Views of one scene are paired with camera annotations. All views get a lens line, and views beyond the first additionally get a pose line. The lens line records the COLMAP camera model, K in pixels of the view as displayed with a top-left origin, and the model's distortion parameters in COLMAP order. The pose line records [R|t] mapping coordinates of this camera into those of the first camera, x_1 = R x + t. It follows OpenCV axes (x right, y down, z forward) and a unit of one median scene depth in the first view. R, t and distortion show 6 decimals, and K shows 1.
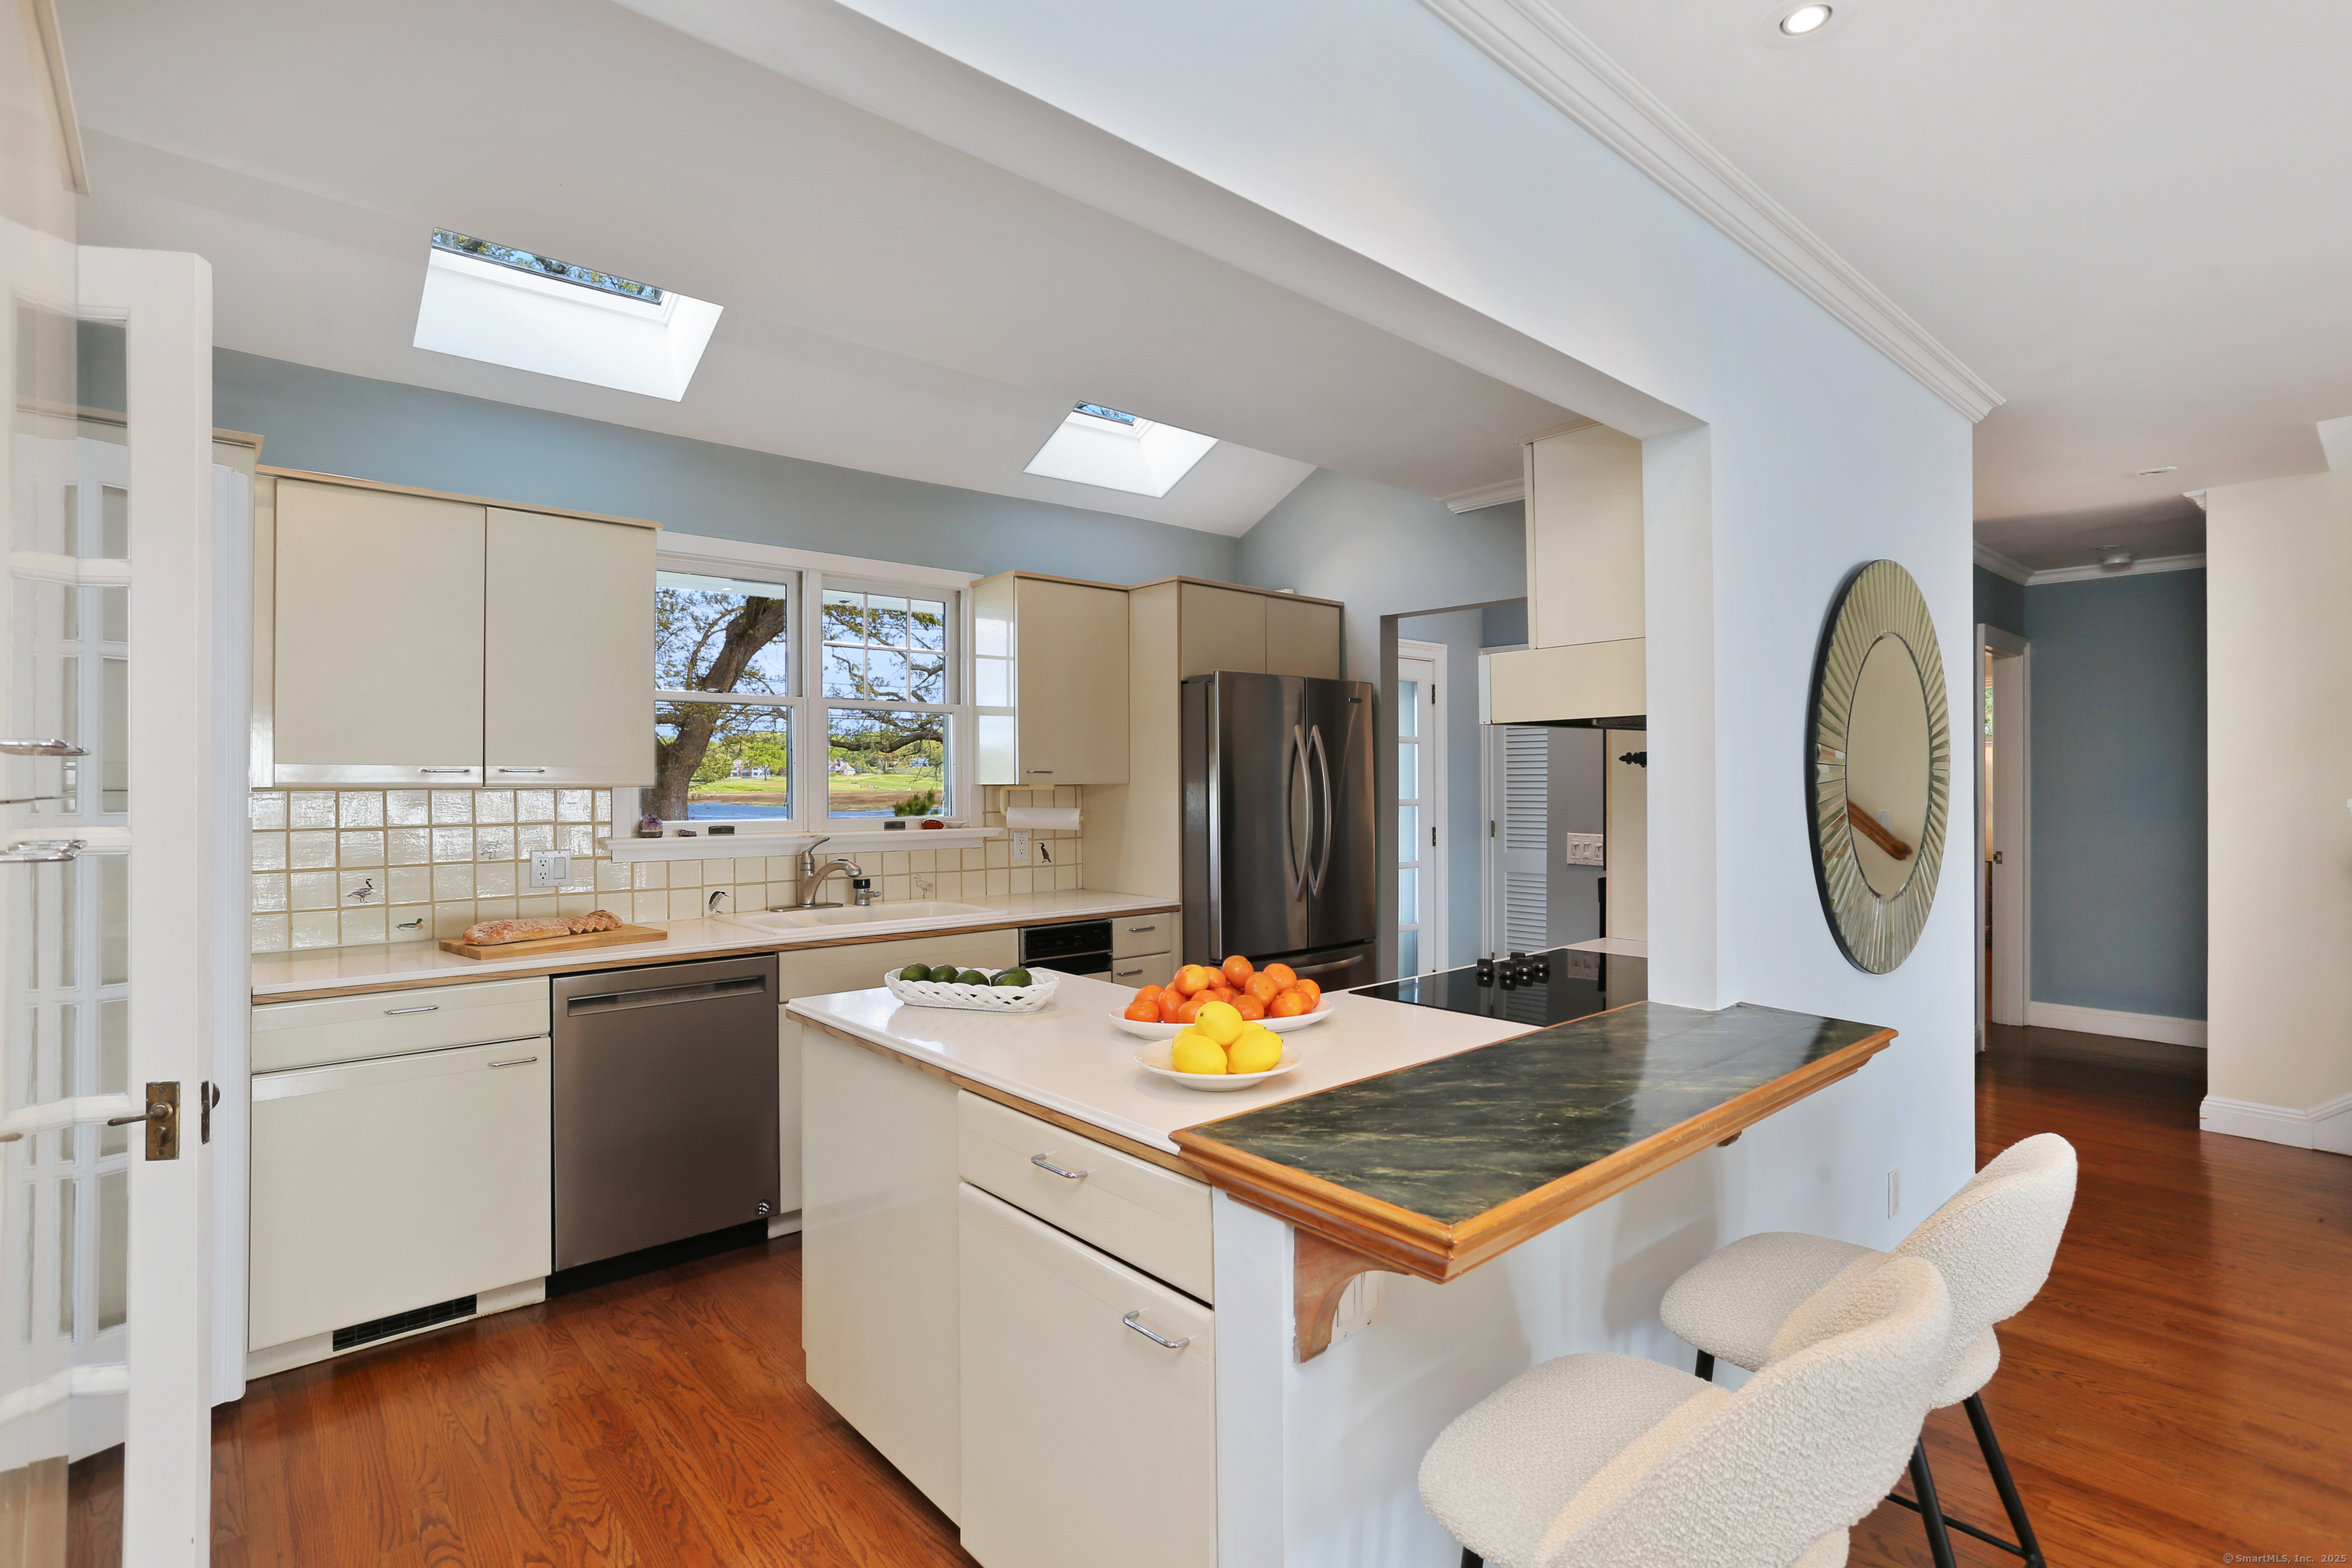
lens RADIAL K [[1148.8, 0, 1176.0], [0, 1148.8, 784.0], [0, 0, 1]] dist [-0.000225, 0.001637]
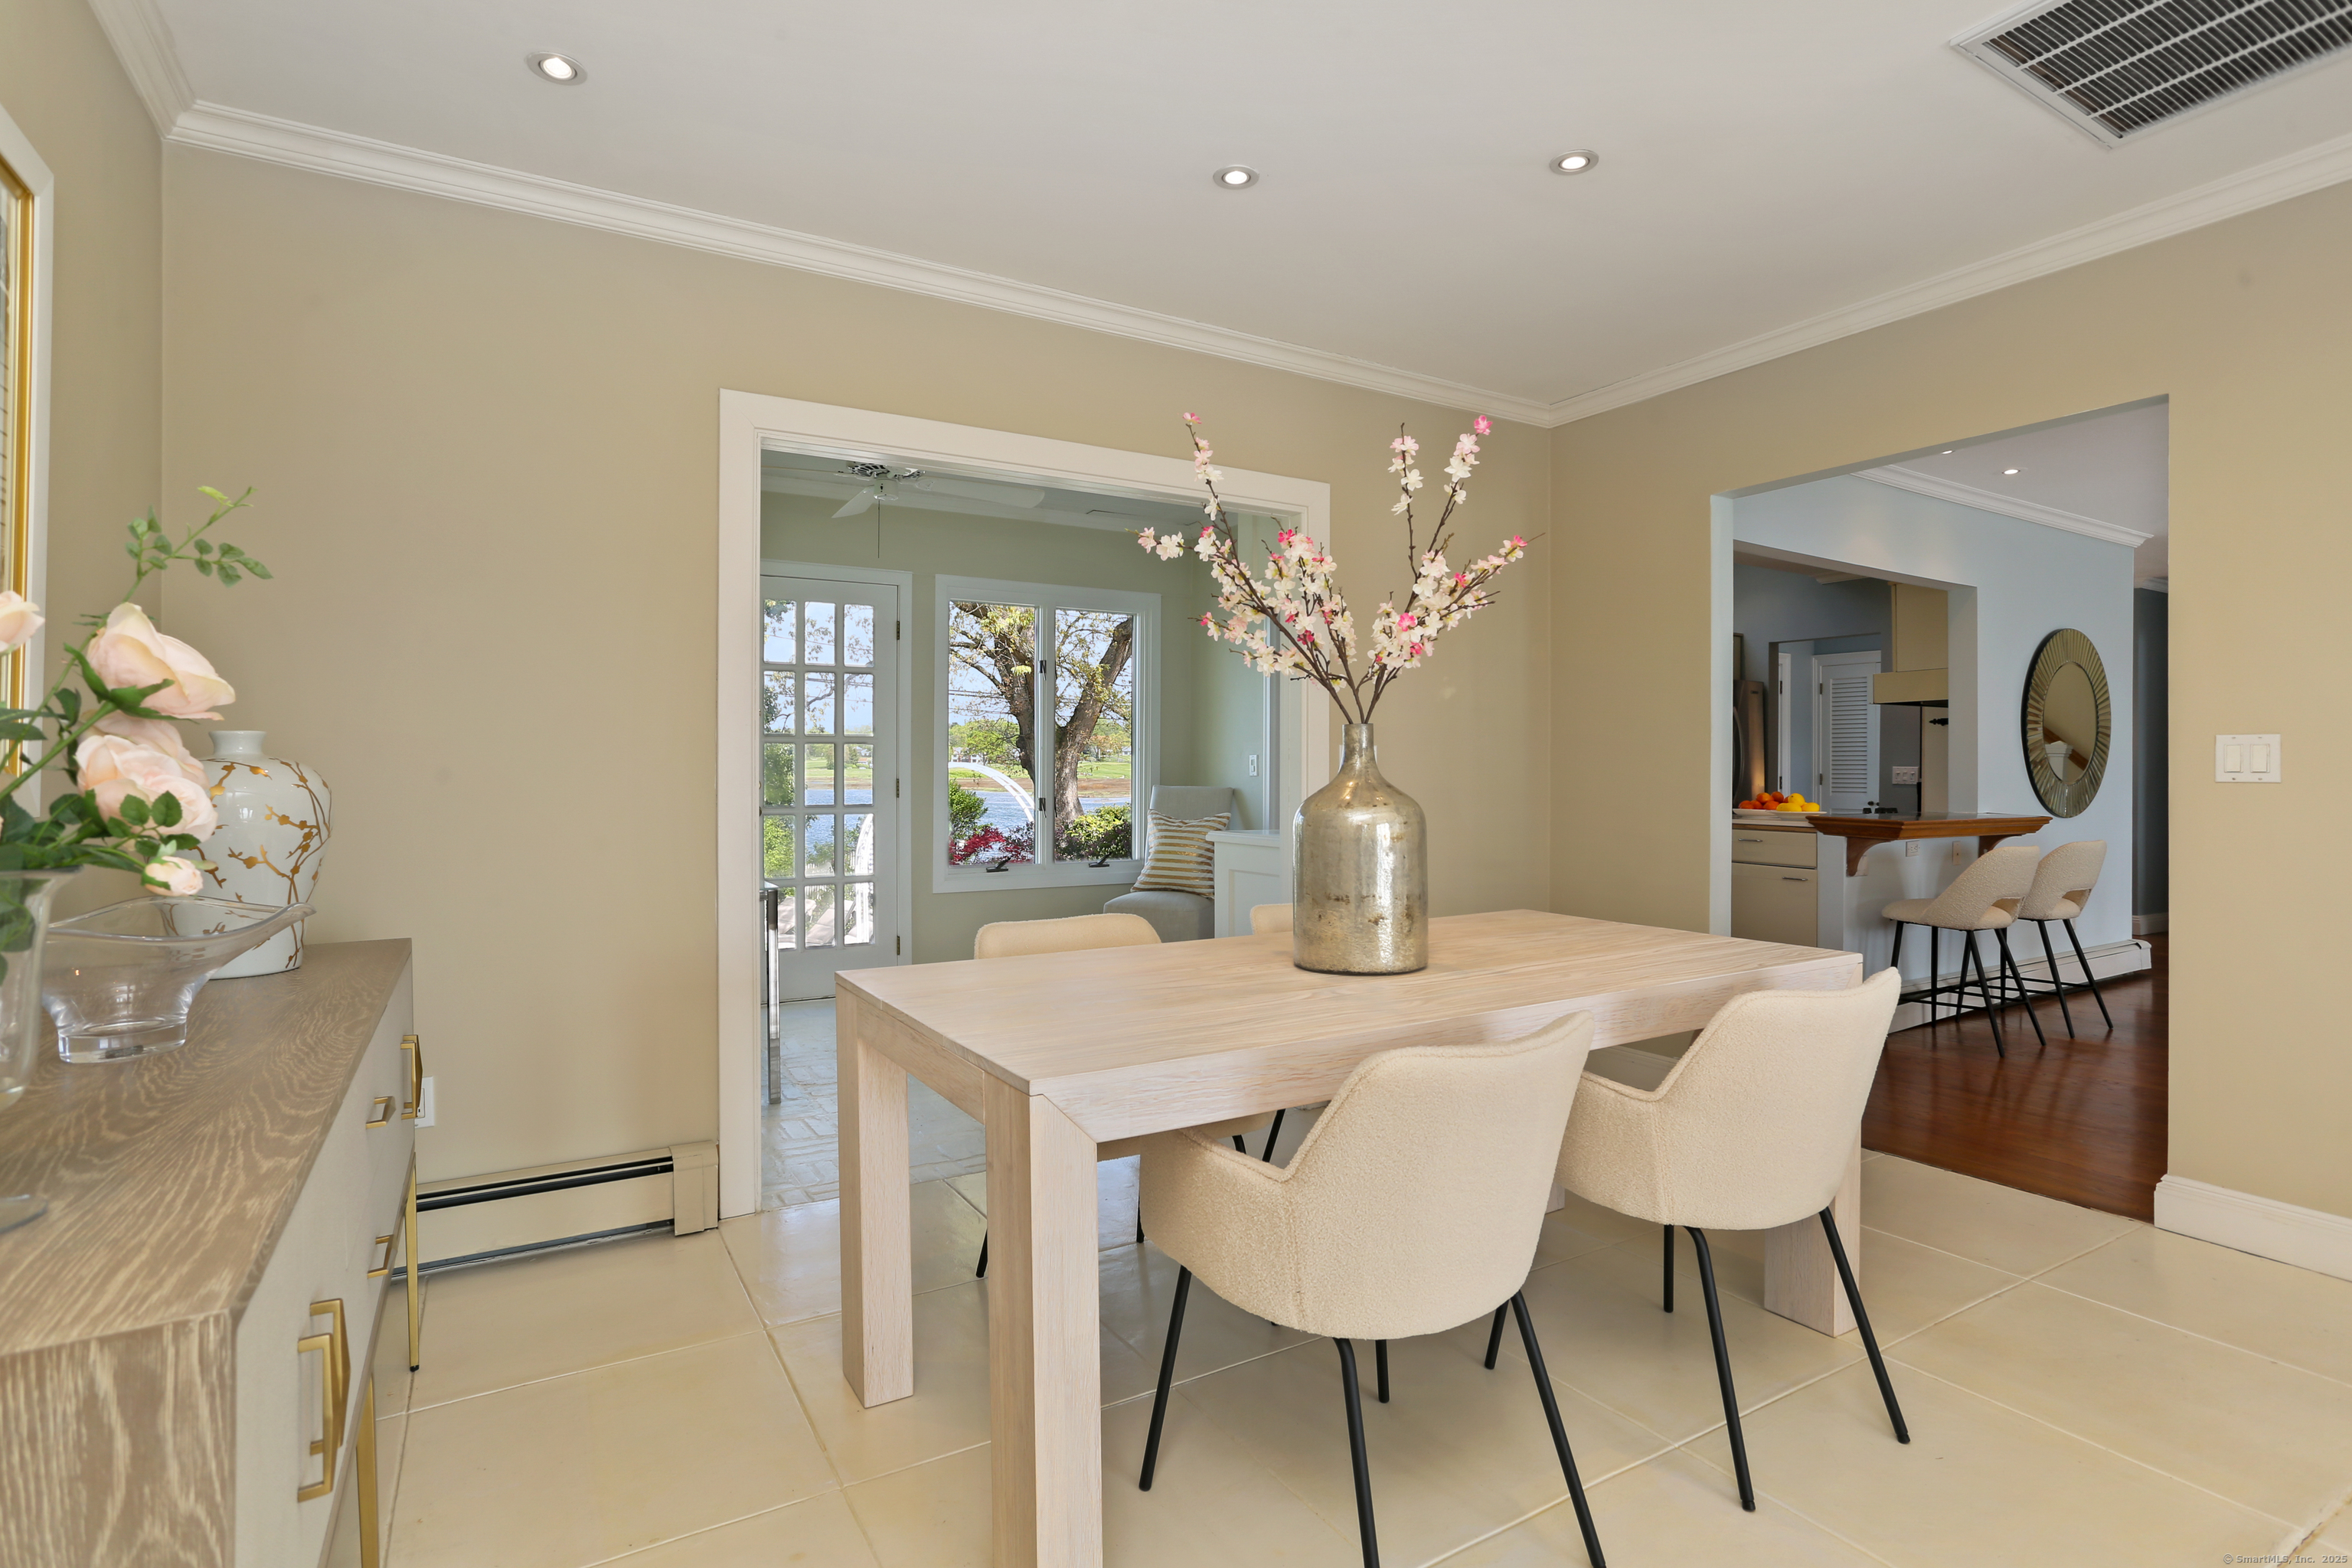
lens RADIAL K [[1148.8, 0, 1176.0], [0, 1148.8, 784.0], [0, 0, 1]] dist [-0.000225, 0.001637]
pose [[0.981167, 0.002232, -0.193149, -0.489007], [-0.000064, 0.999937, 0.011232, 0.061283], [0.193162, -0.011008, 0.981105, -1.146329]]
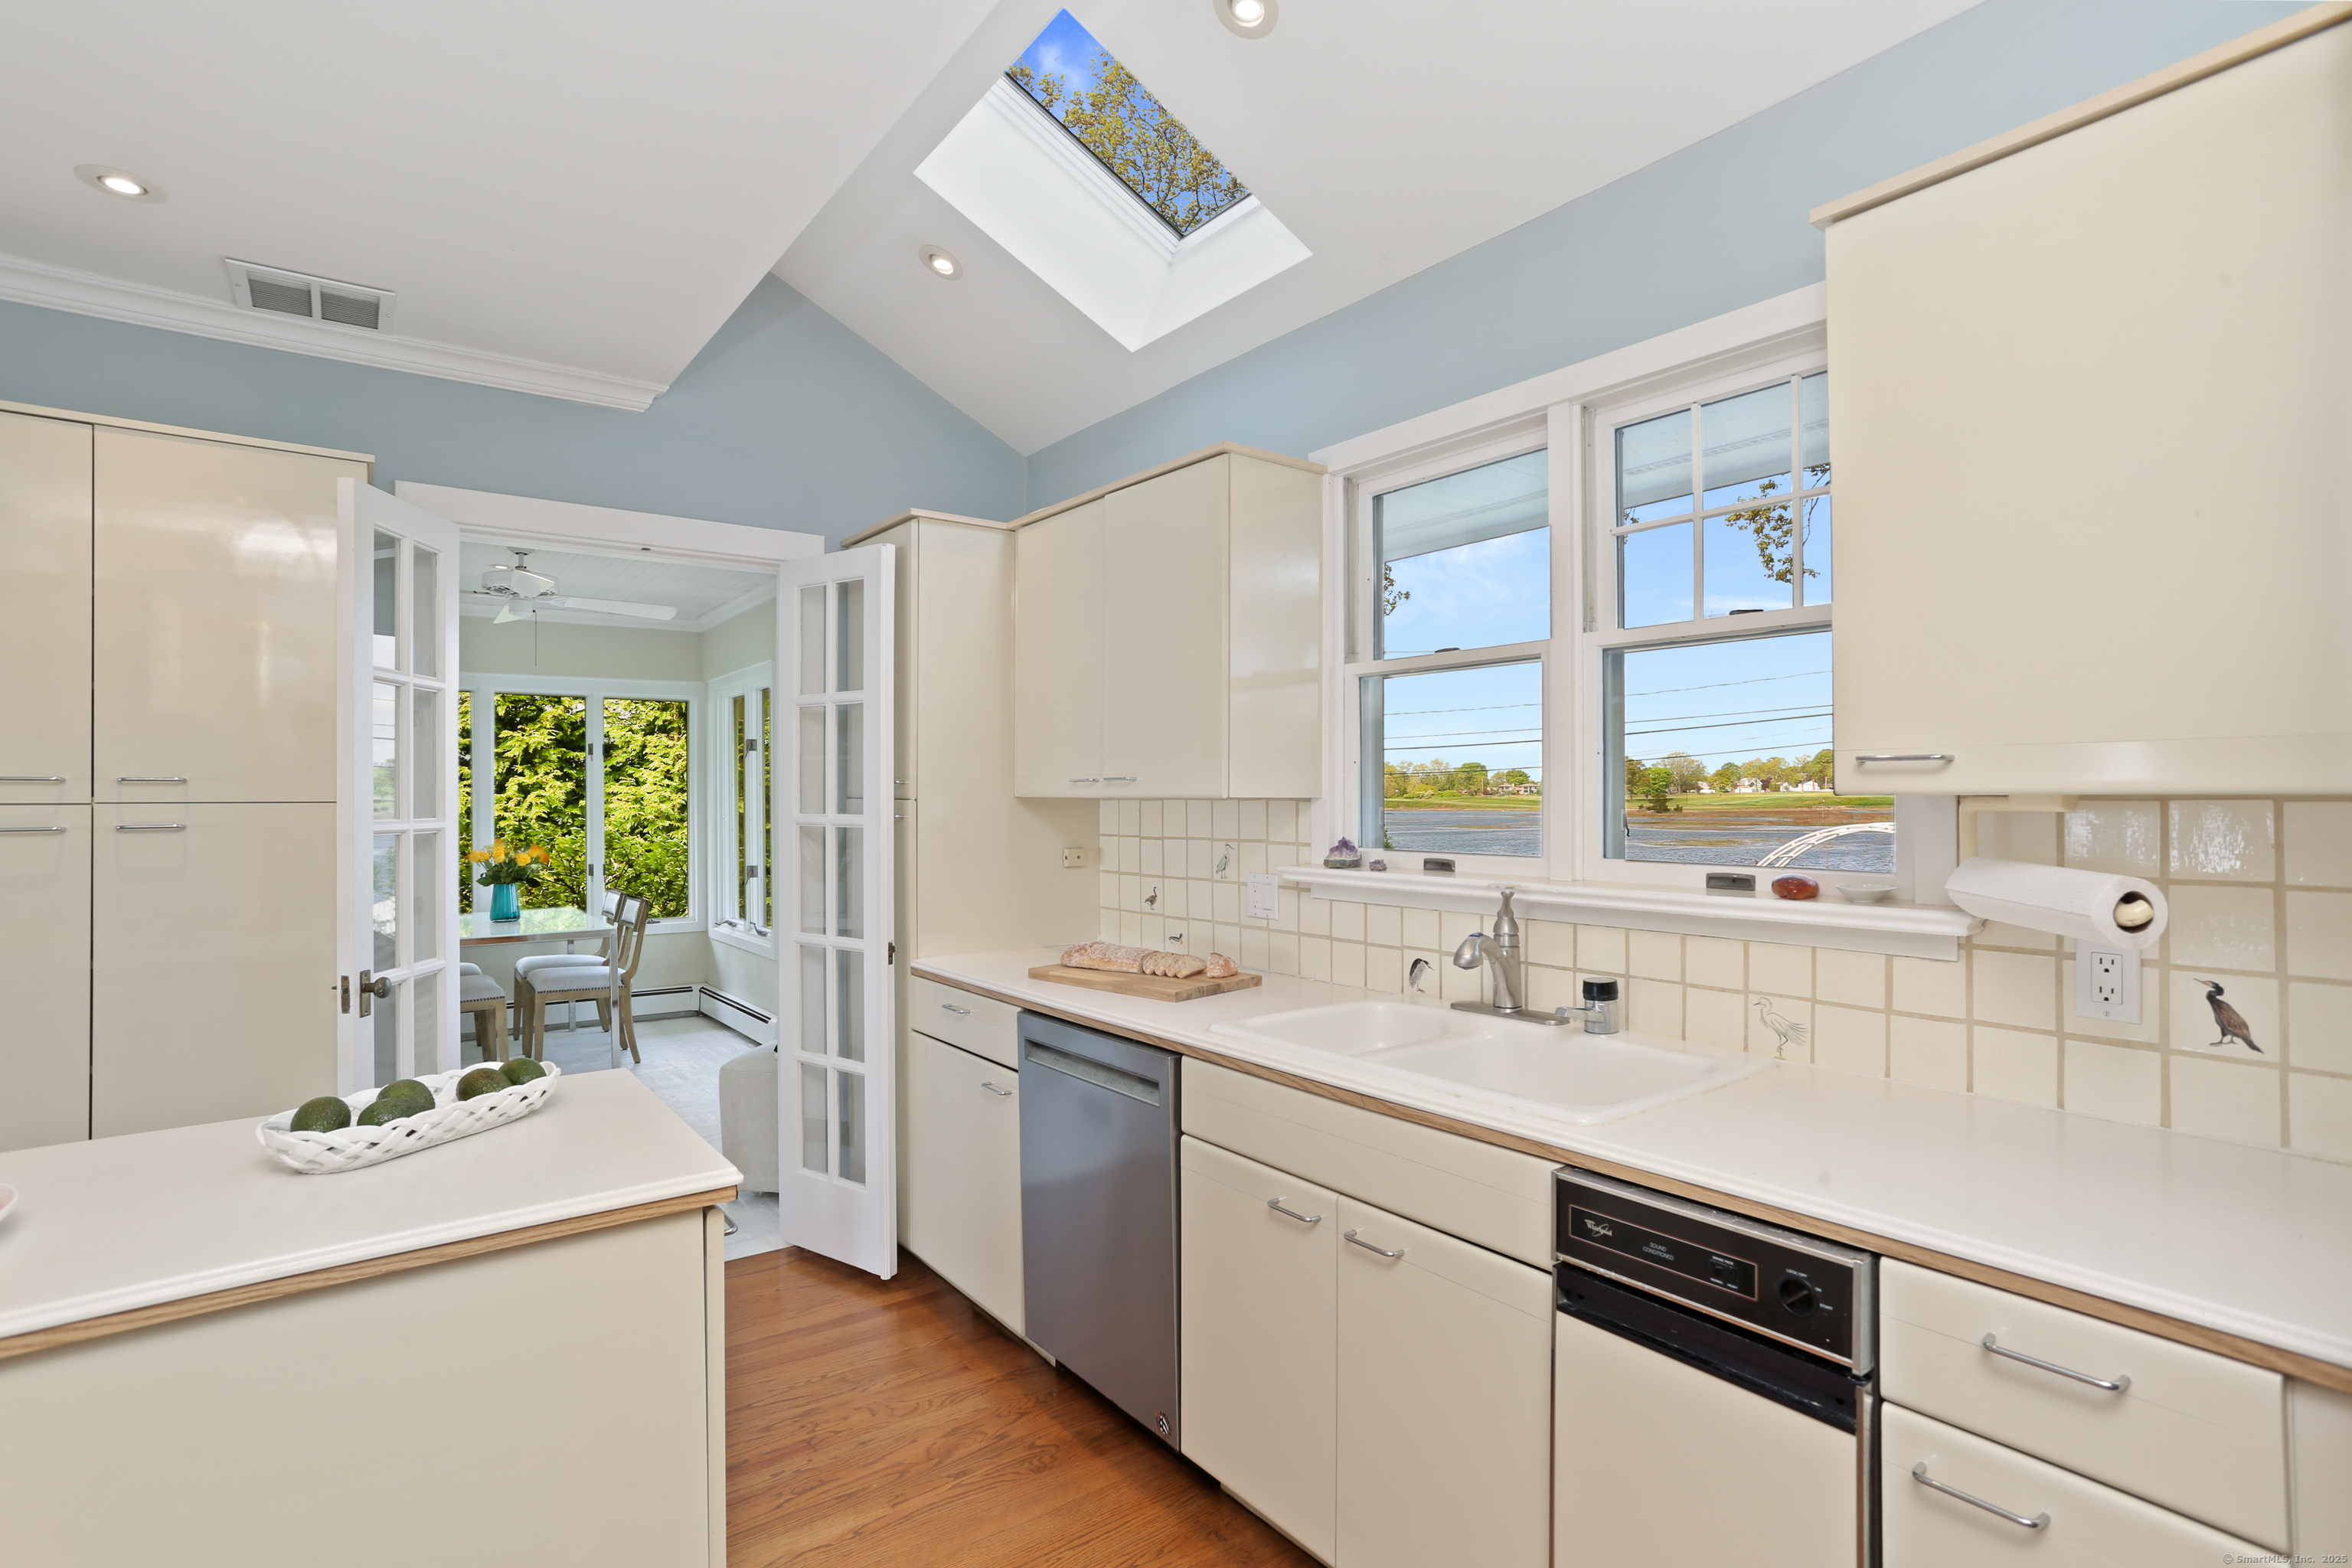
lens RADIAL K [[1174.1, 0, 1171.1], [0, 1174.1, 762.8], [0, 0, 1]] dist [-0.008159, 0.000010]
pose [[-0.101104, -0.021777, -0.994637, 0.288943], [0.006280, 0.999727, -0.022527, -0.004620], [0.994856, -0.008523, -0.100940, 0.927896]]
